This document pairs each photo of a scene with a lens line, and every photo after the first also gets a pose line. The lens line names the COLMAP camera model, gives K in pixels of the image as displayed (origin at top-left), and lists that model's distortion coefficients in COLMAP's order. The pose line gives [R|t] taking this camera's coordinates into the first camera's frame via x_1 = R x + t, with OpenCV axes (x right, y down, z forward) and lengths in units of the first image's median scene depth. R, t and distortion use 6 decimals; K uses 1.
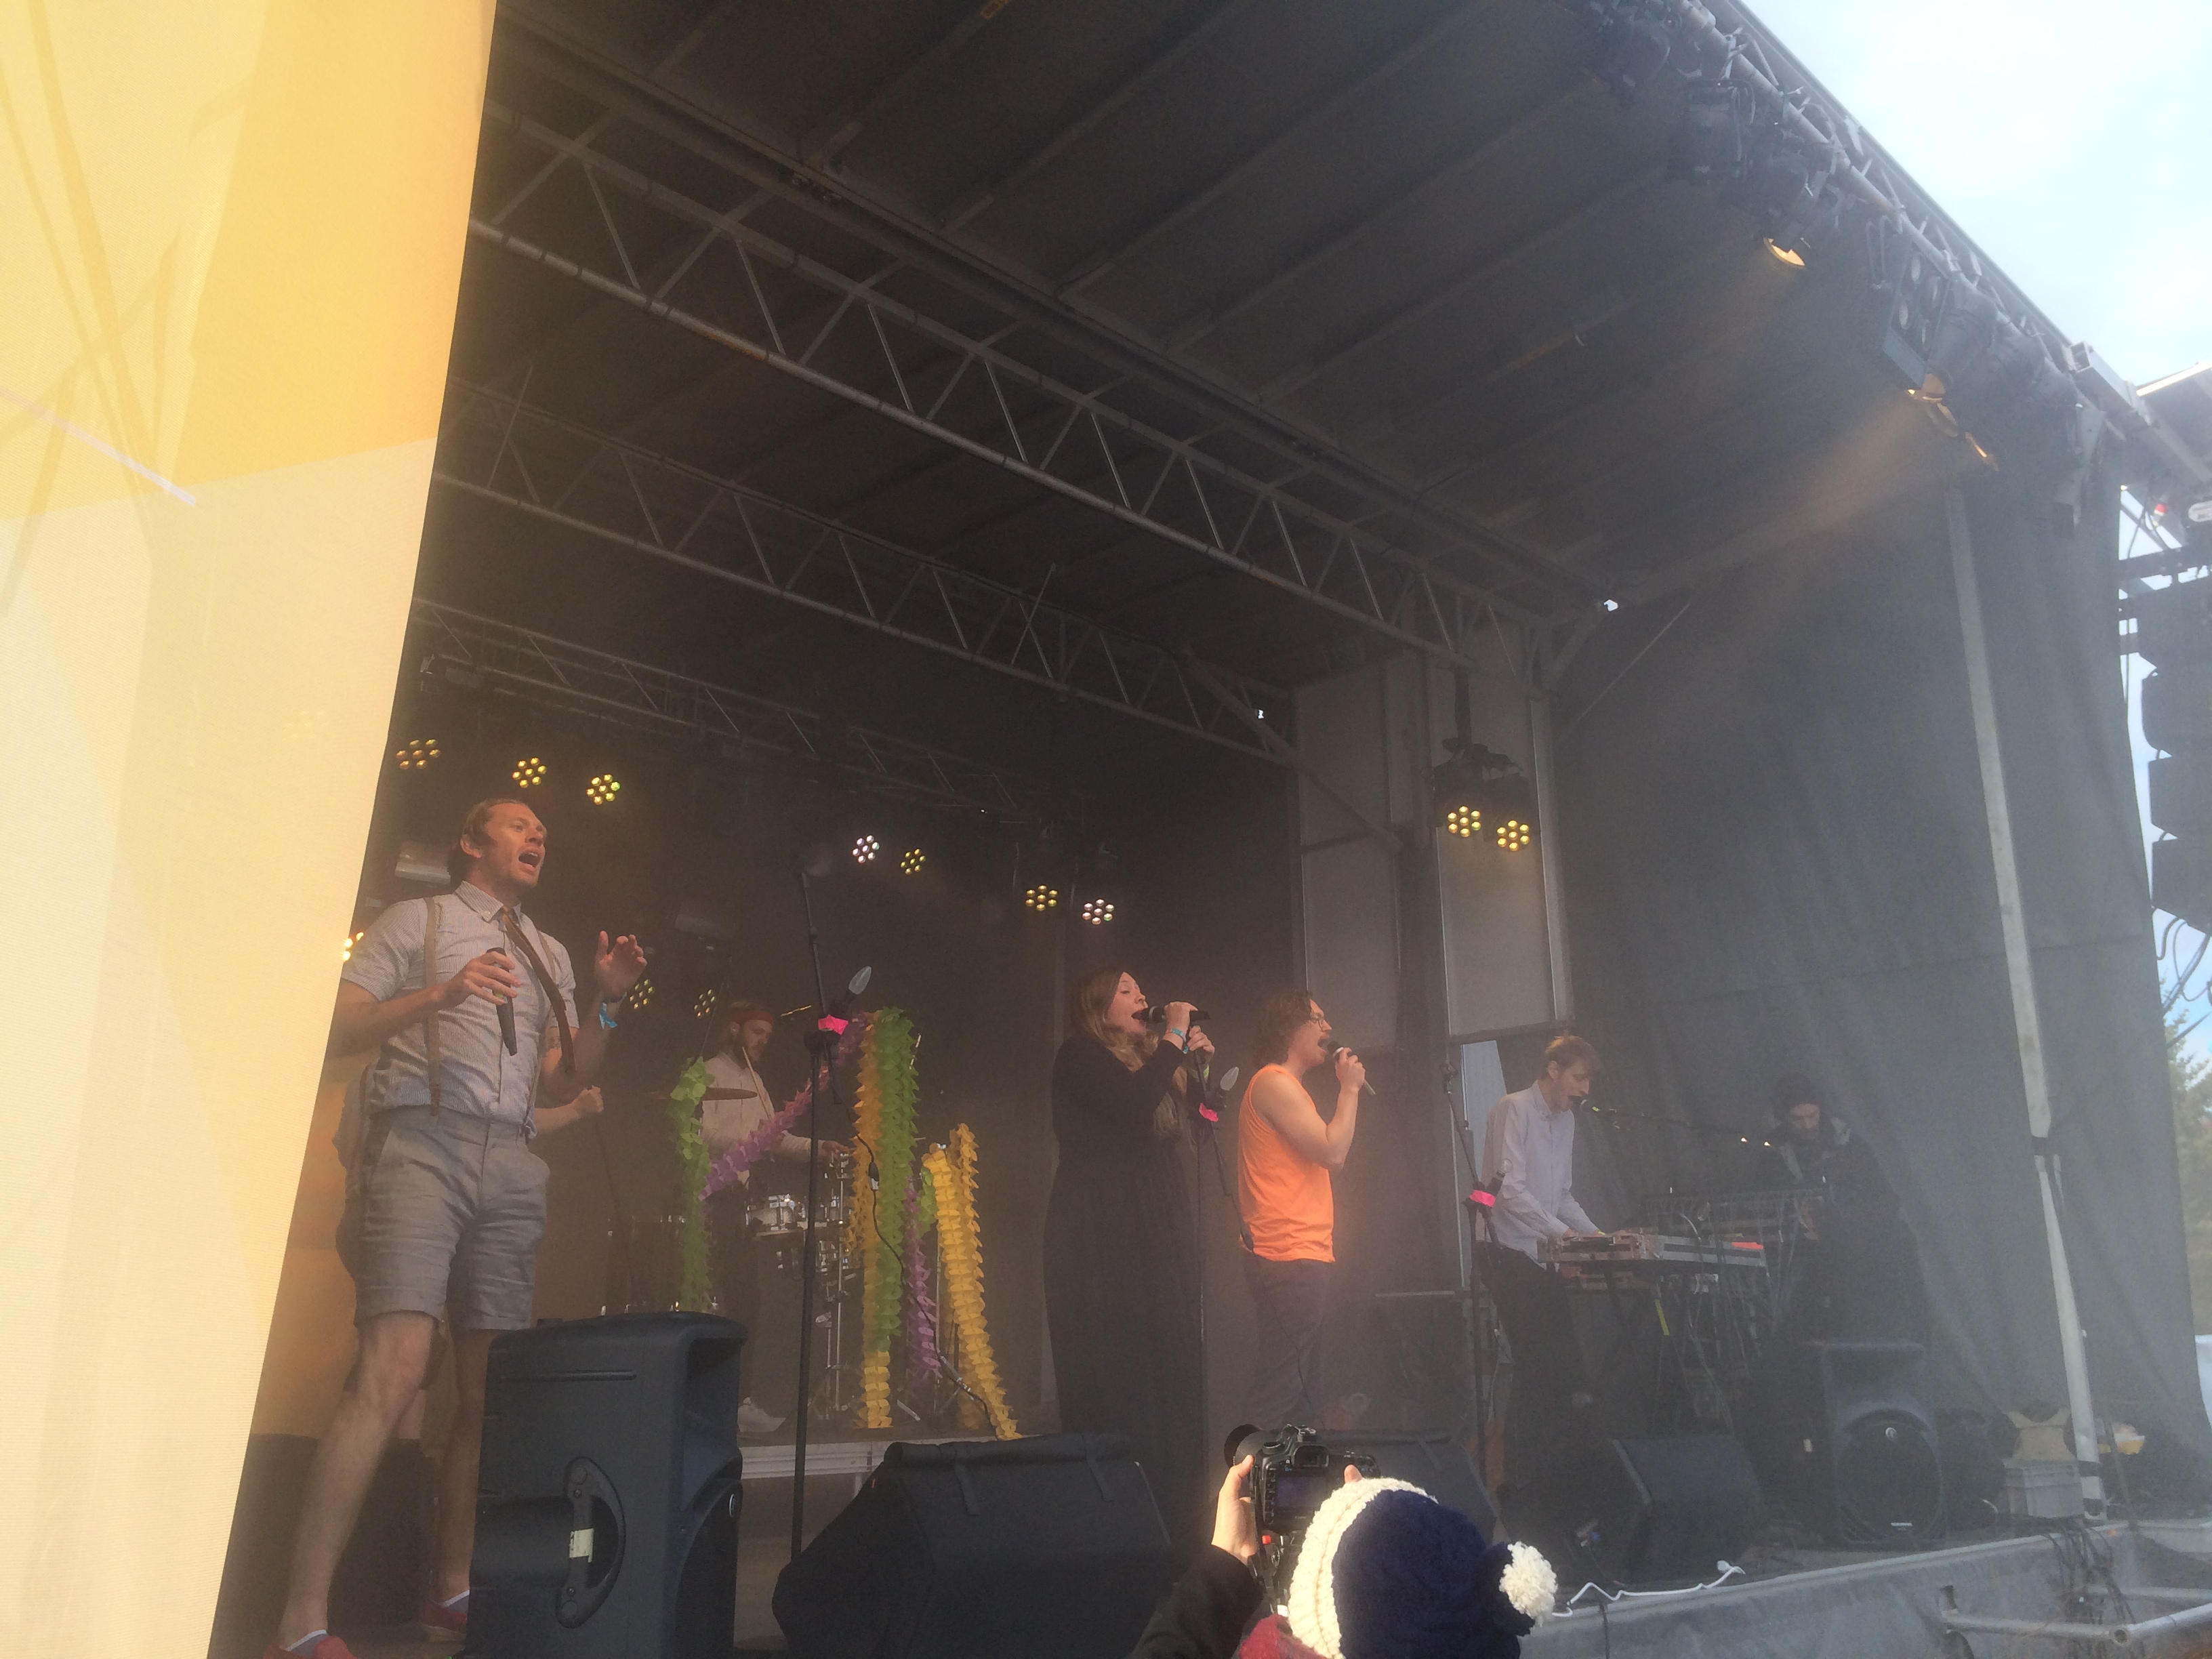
lens RADIAL K [[1991.8, 0, 1107.5], [0, 1991.8, 819.4], [0, 0, 1]] dist [0.082307, -0.097502]
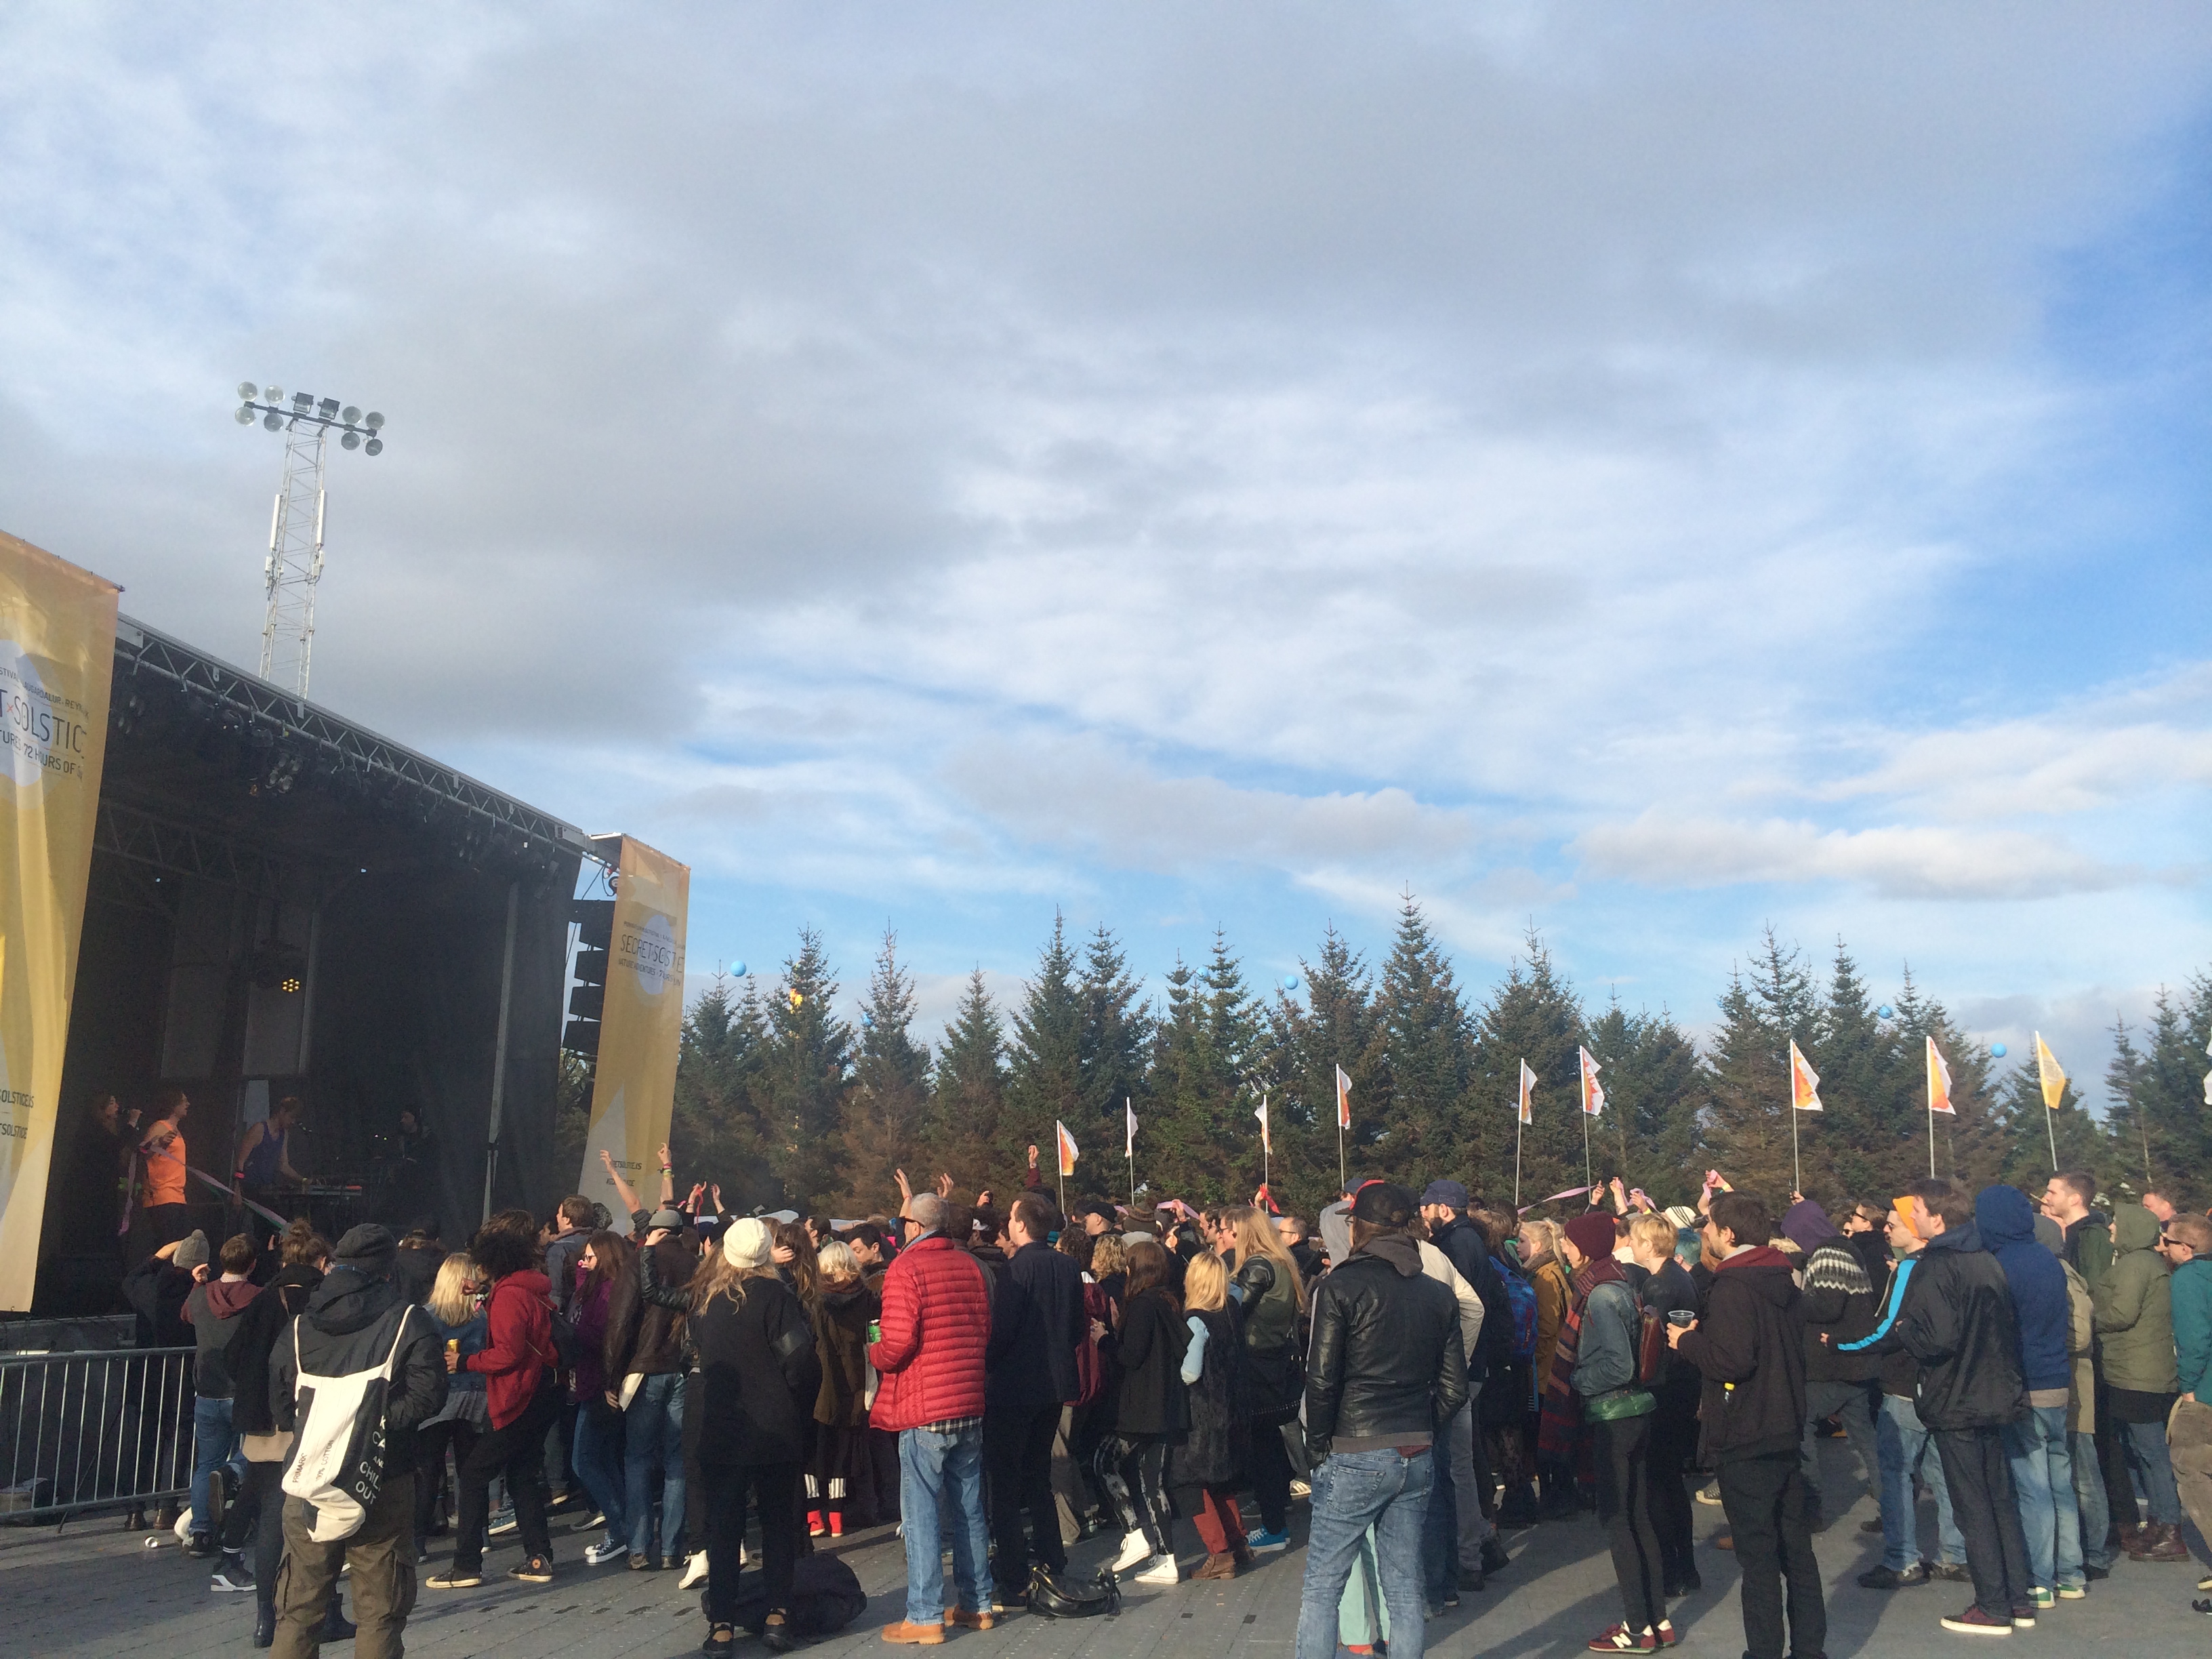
lens RADIAL K [[1991.8, 0, 1114.8], [0, 1991.8, 826.2], [0, 0, 1]] dist [0.082307, -0.097502]
pose [[0.836581, 0.123373, 0.533771, -0.314161], [-0.167890, 0.985169, 0.035429, -0.525995], [-0.521484, -0.119255, 0.844886, -1.715746]]
